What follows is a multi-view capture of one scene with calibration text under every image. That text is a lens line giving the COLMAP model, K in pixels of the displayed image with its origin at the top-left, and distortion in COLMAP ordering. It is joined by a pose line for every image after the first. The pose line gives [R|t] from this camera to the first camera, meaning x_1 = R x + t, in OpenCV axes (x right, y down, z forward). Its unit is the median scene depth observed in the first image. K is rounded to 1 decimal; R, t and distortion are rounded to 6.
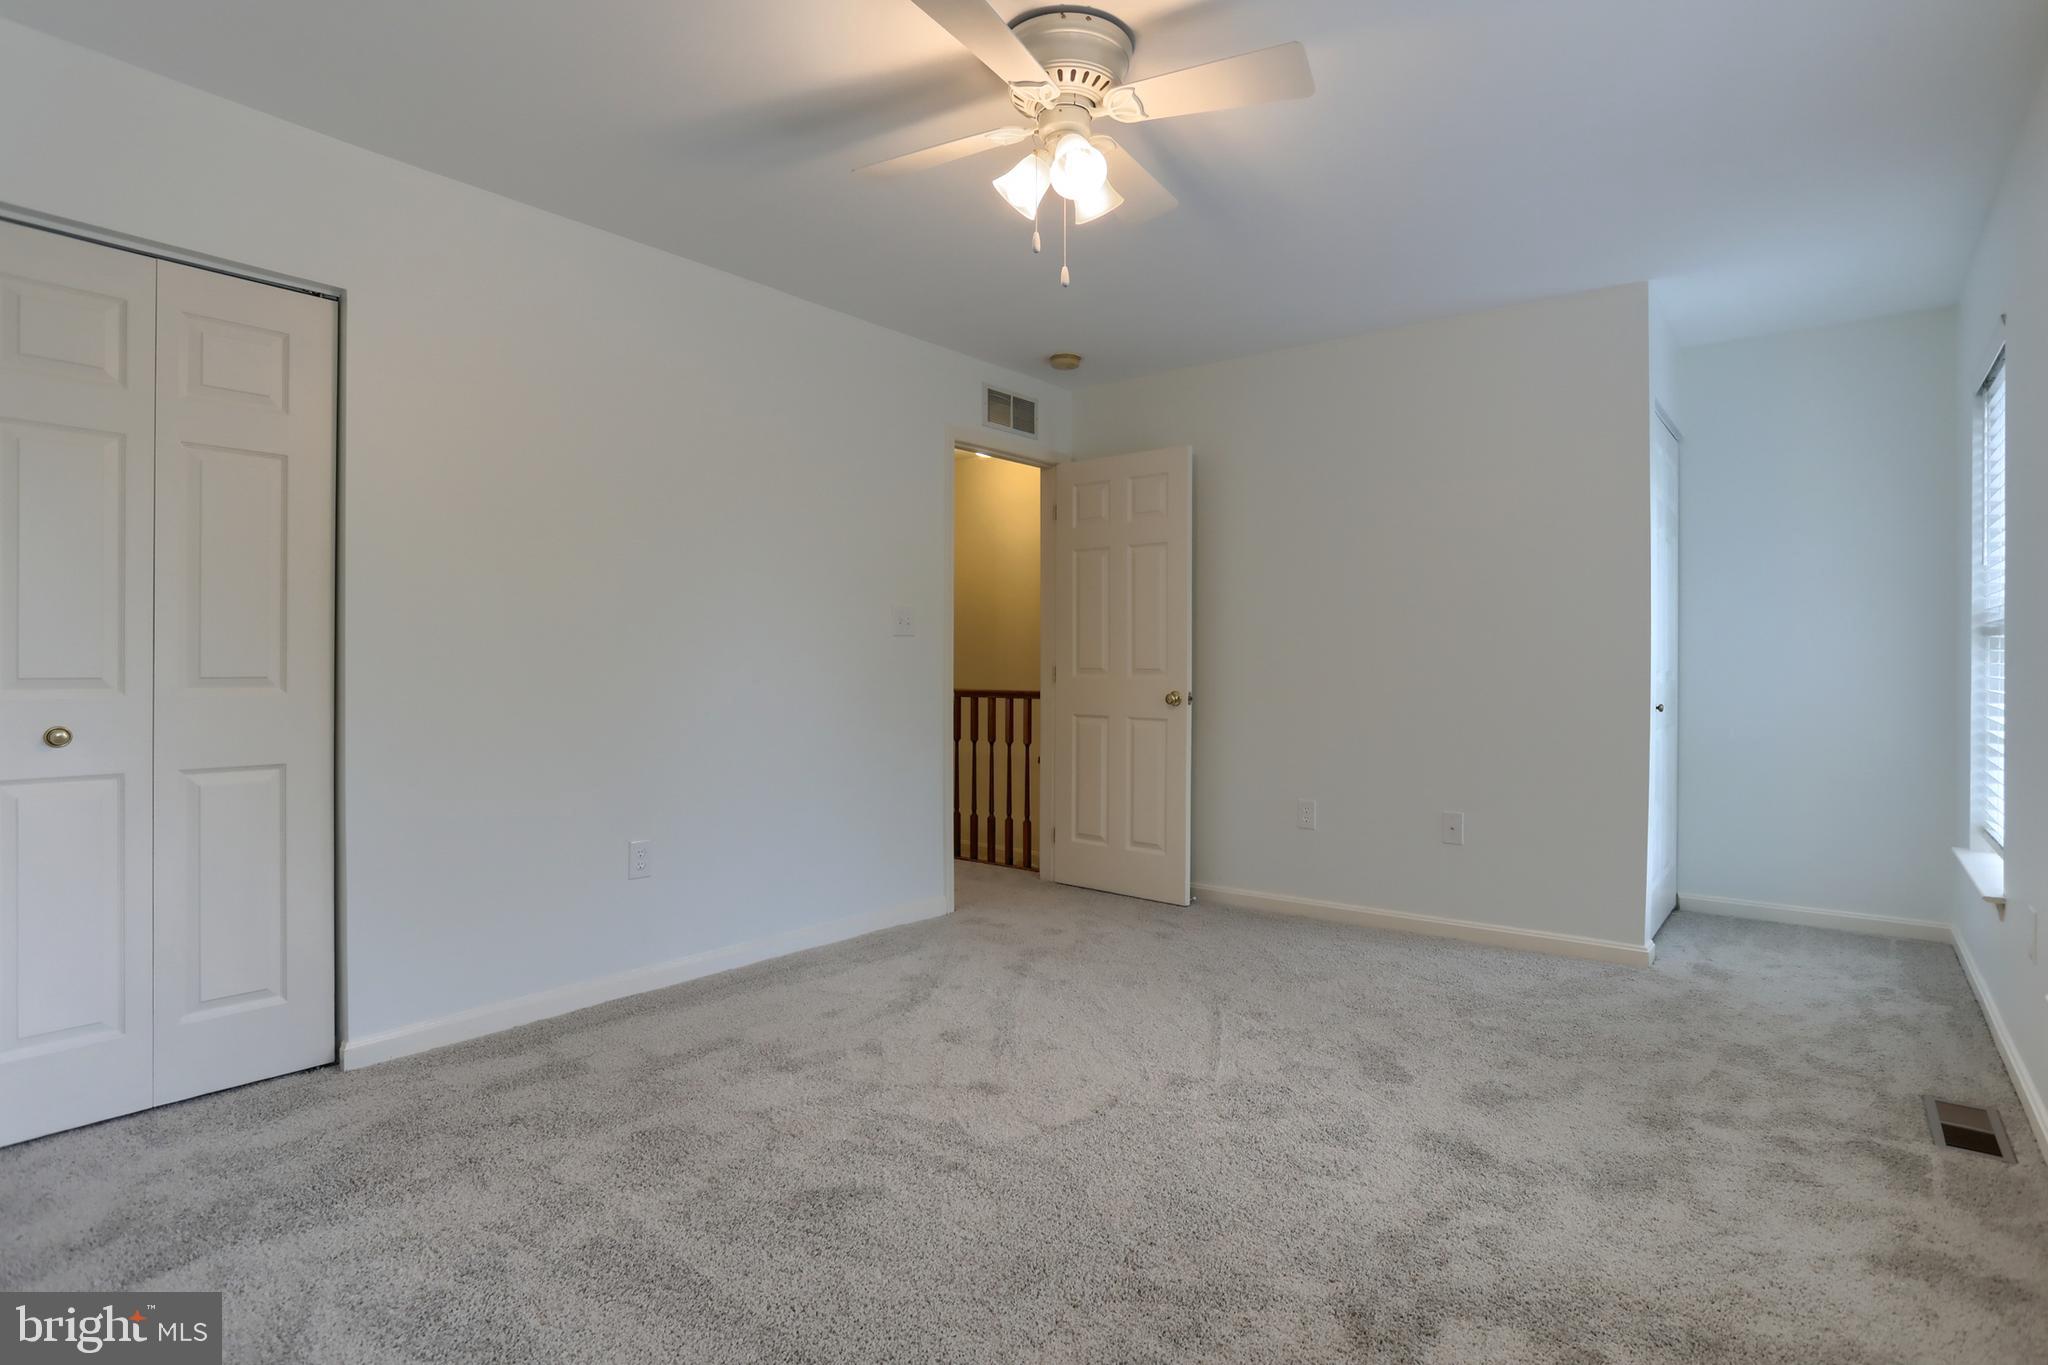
lens RADIAL K [[1042.2, 0, 1030.8], [0, 1042.2, 682.1], [0, 0, 1]] dist [-0.077057, 0.037446]
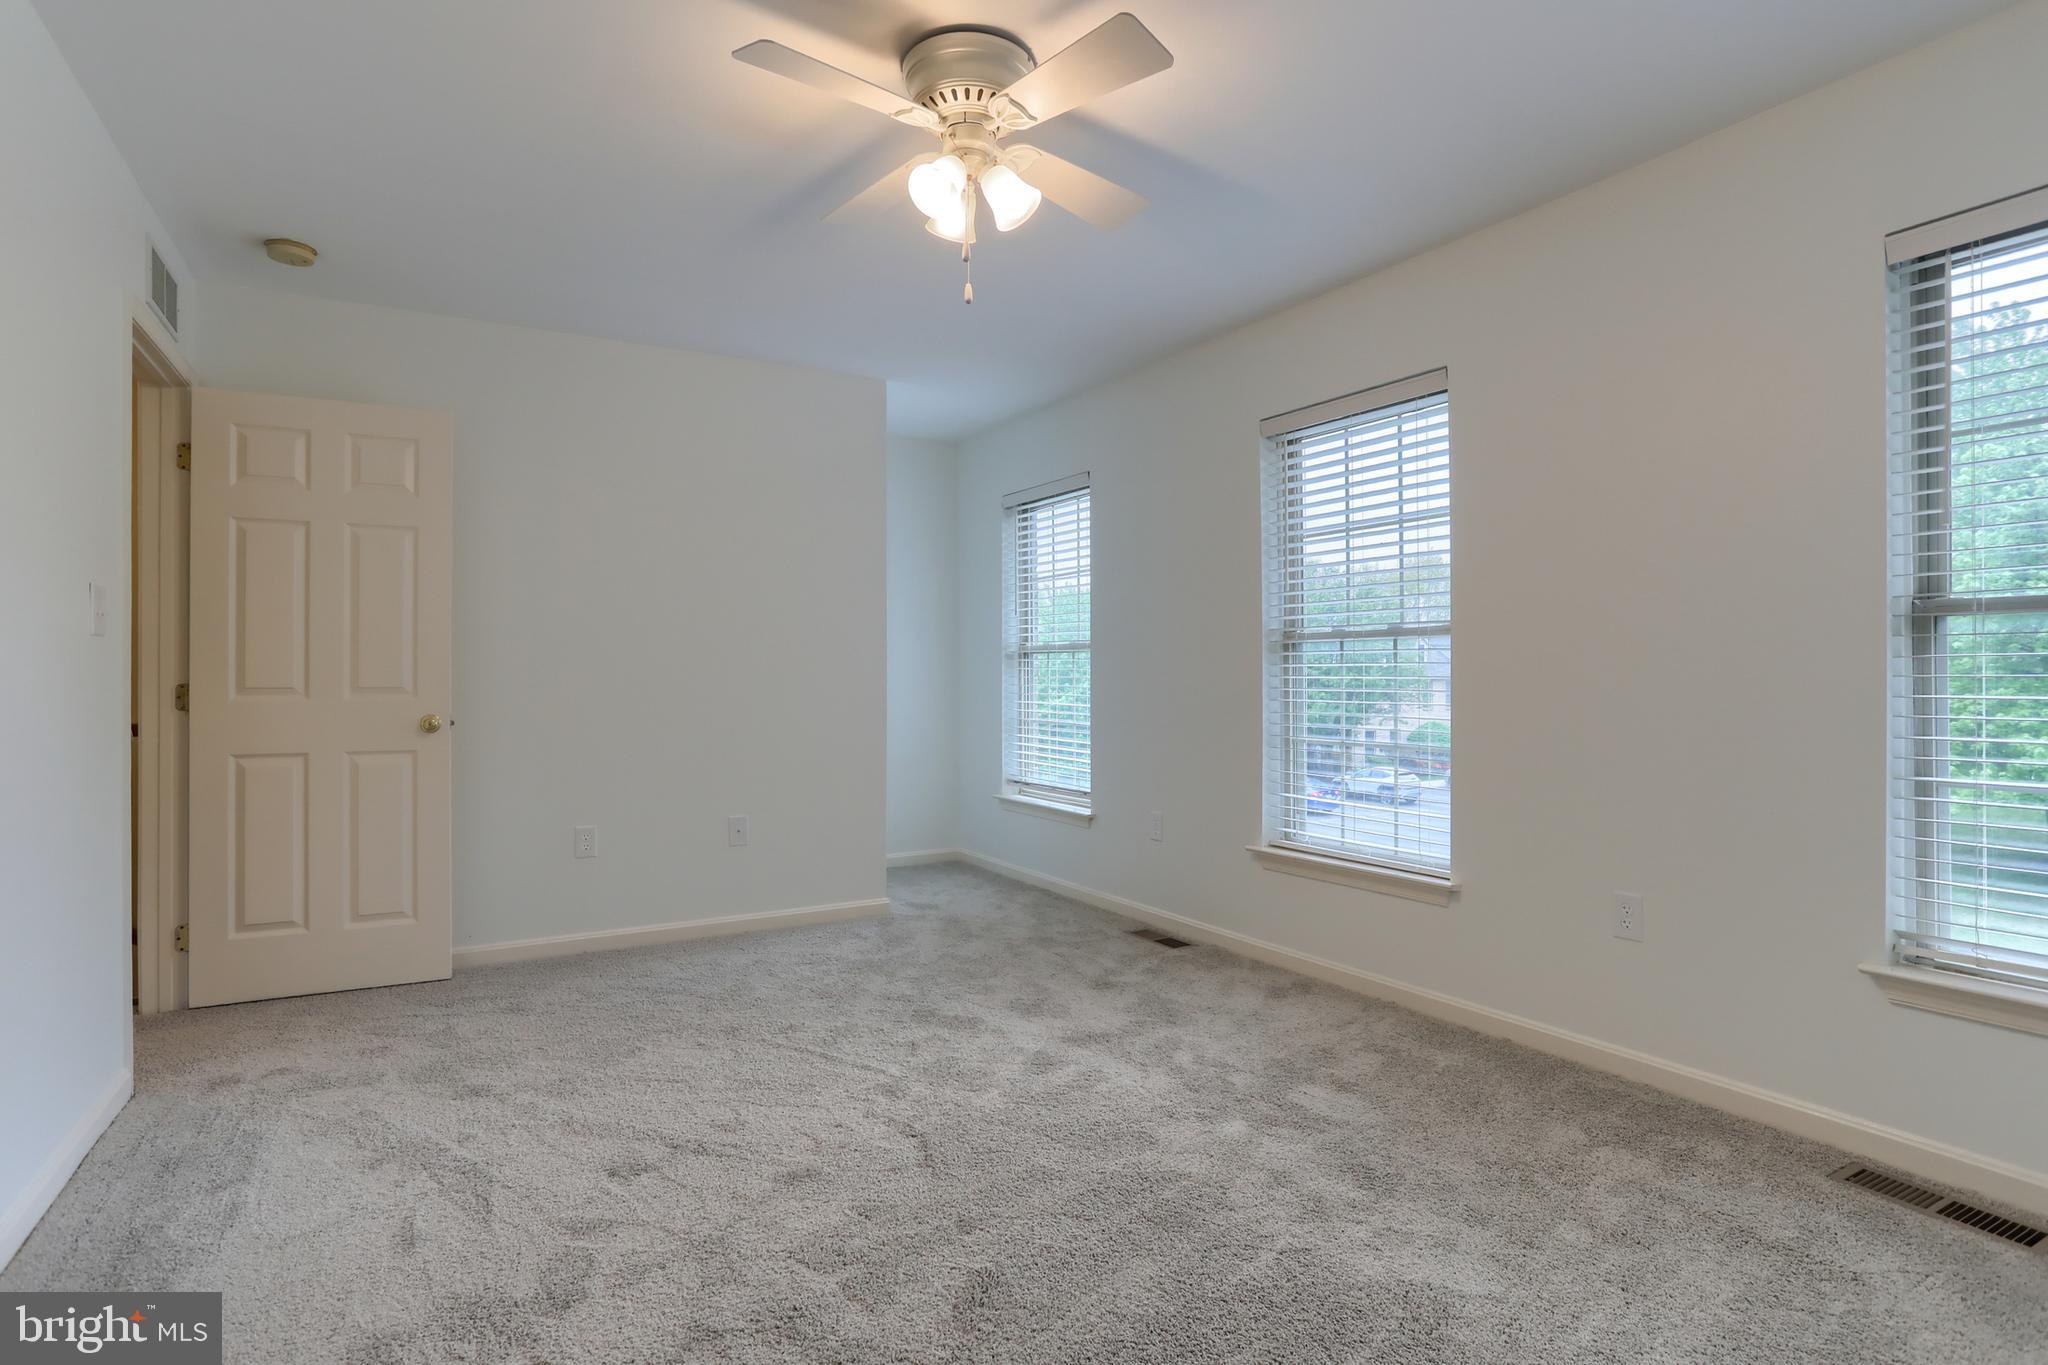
lens RADIAL K [[1027.2, 0, 1037.7], [0, 1027.2, 680.6], [0, 0, 1]] dist [-0.053797, 0.023776]
pose [[0.354570, -0.007135, 0.935002, -0.711511], [0.021754, 0.999763, -0.000620, -0.011700], [-0.934776, 0.020559, 0.354641, 0.476919]]
